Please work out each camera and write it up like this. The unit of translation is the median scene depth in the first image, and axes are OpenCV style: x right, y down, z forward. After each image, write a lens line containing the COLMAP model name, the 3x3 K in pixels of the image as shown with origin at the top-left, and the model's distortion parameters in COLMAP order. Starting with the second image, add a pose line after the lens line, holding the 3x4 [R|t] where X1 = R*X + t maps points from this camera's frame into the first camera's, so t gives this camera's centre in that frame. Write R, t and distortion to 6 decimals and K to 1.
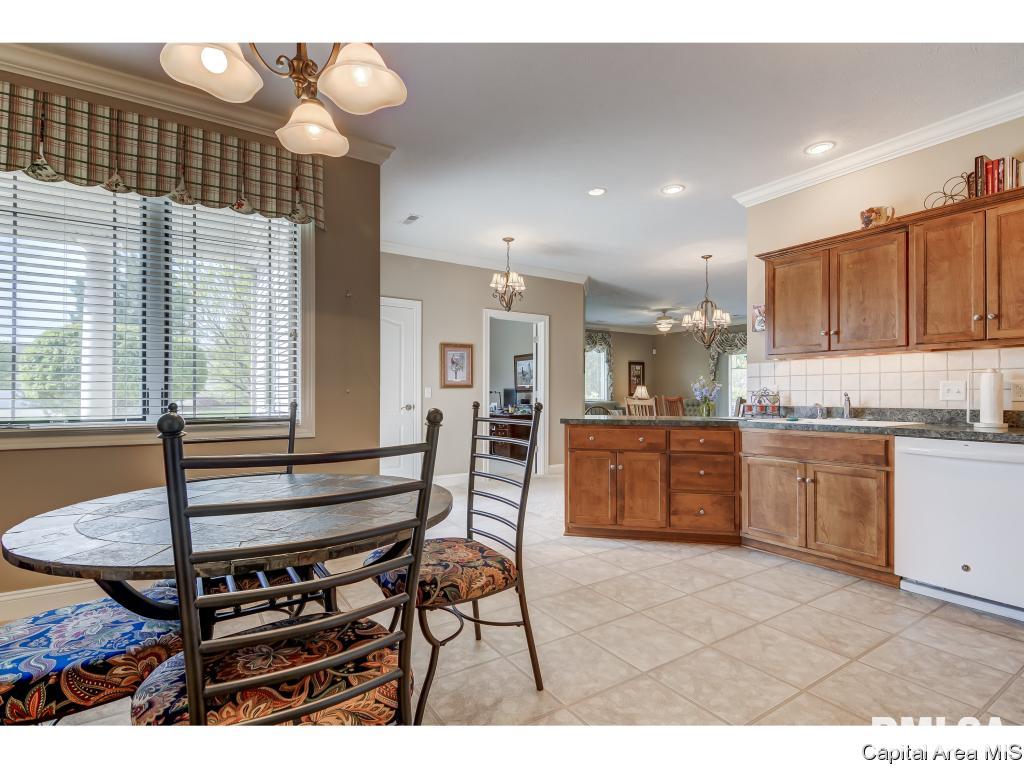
lens RADIAL K [[494.9, 0, 489.5], [0, 494.9, 390.3], [0, 0, 1]] dist [0.013507, -0.011172]
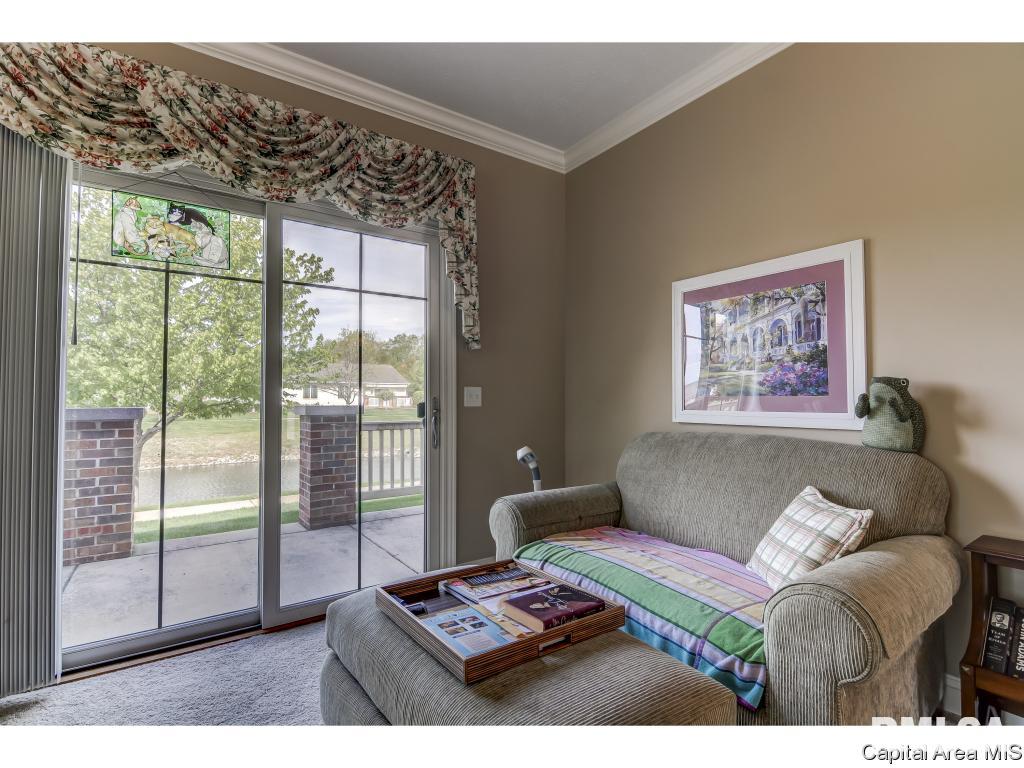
lens RADIAL K [[491.2, 0, 505.2], [0, 491.2, 382.9], [0, 0, 1]] dist [0.012526, -0.010334]
pose [[-0.062821, 0.032729, 0.997488, 0.422332], [-0.004015, 0.999446, -0.033047, 0.008999], [-0.998017, -0.006081, -0.062655, 1.178892]]
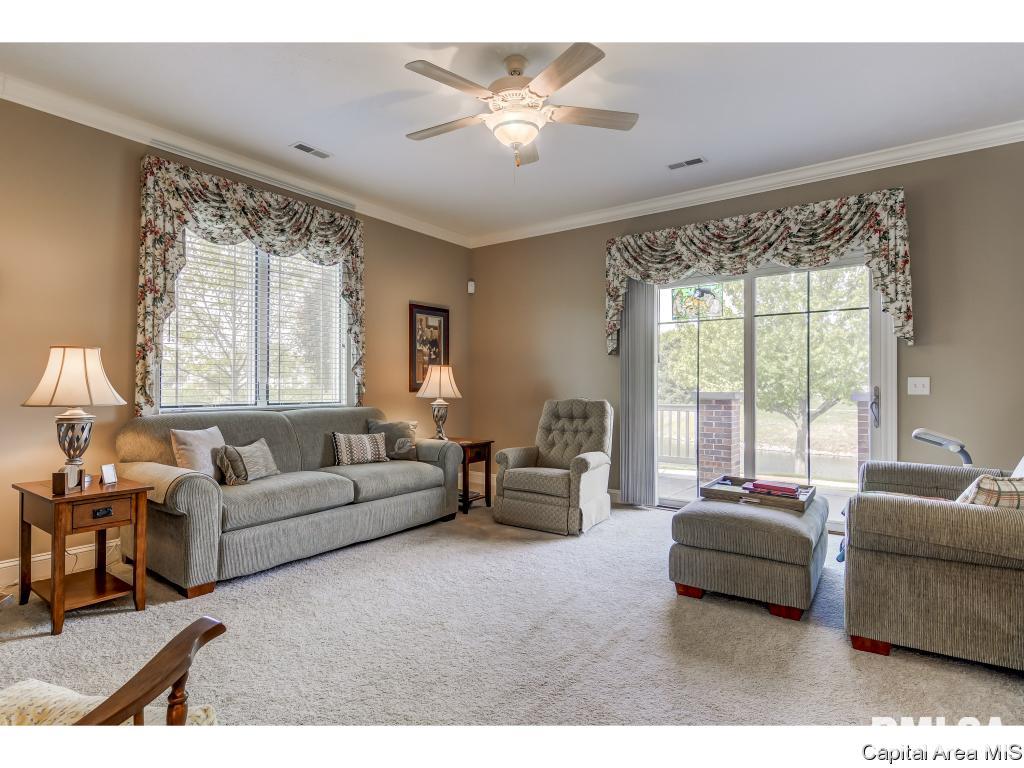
lens RADIAL K [[541.9, 0, 503.8], [0, 541.9, 383.7], [0, 0, 1]] dist [0.006501, -0.008433]
pose [[0.924473, 0.003922, 0.381228, 0.288911], [-0.004954, 0.999986, 0.001727, 0.006400], [-0.381216, -0.003485, 0.924479, 0.891150]]
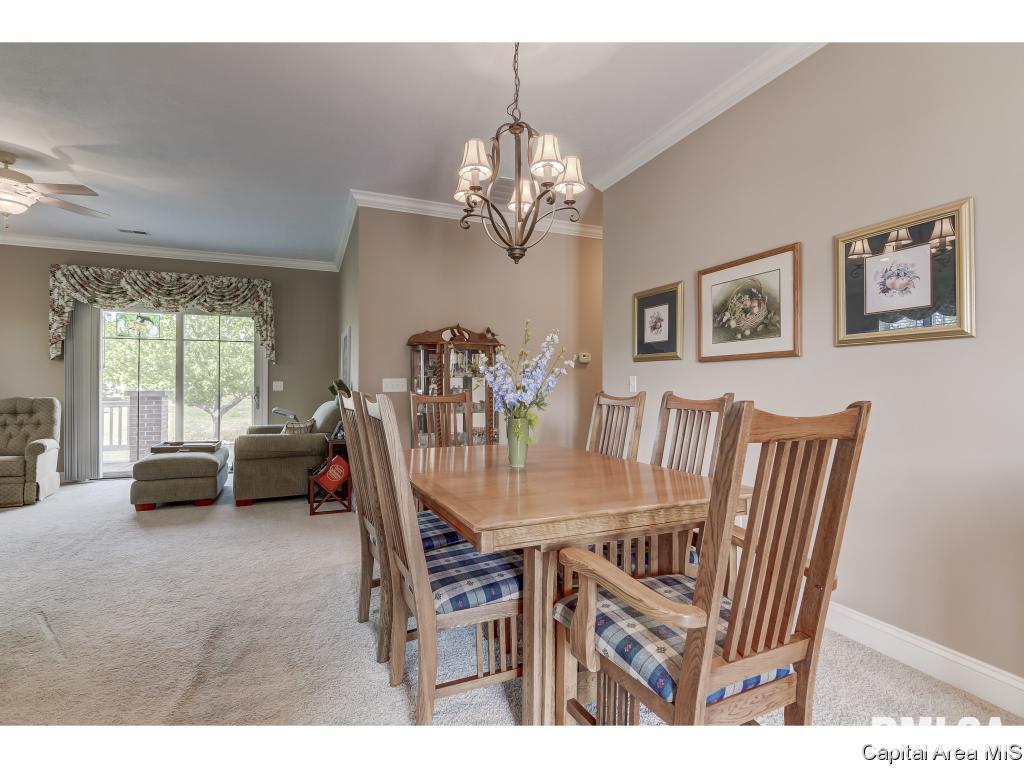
lens RADIAL K [[491.2, 0, 505.2], [0, 491.2, 382.9], [0, 0, 1]] dist [0.012526, -0.010334]
pose [[0.151027, 0.008257, 0.988495, 0.065724], [-0.007408, 0.999946, -0.007221, 0.005466], [-0.988502, -0.006233, 0.151080, 0.704482]]
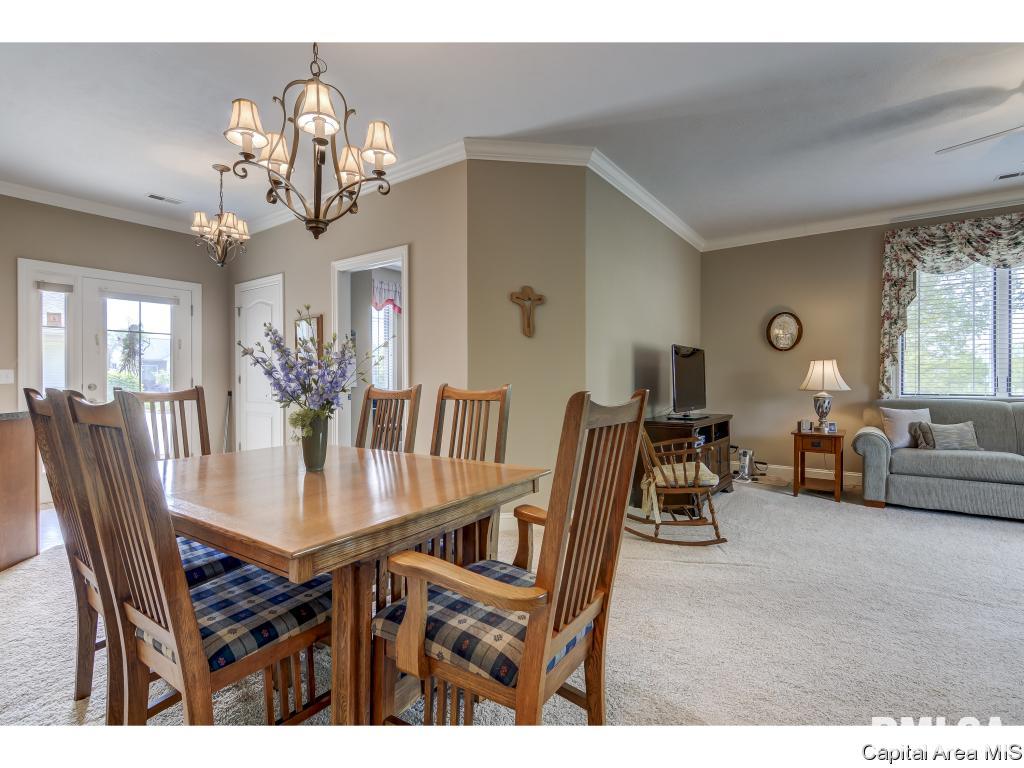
lens RADIAL K [[491.2, 0, 505.2], [0, 491.2, 382.9], [0, 0, 1]] dist [0.012526, -0.010334]
pose [[0.378934, 0.004347, -0.925414, 0.571595], [0.006934, 0.999948, 0.007536, 0.005965], [0.925398, -0.009272, 0.378884, 0.732836]]
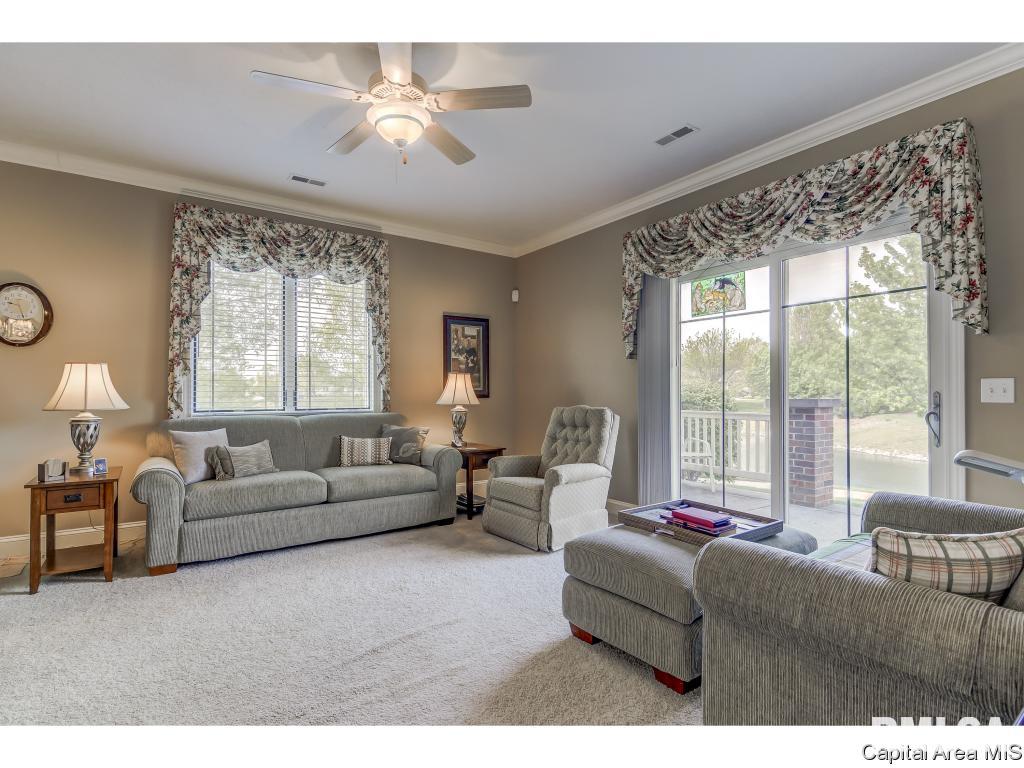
lens RADIAL K [[505.1, 0, 503.0], [0, 505.1, 390.1], [0, 0, 1]] dist [0.010191, -0.009372]
pose [[0.997984, -0.000794, 0.063467, 0.468547], [0.000776, 1.000000, 0.000313, 0.006776], [-0.063467, -0.000263, 0.997984, 0.894497]]
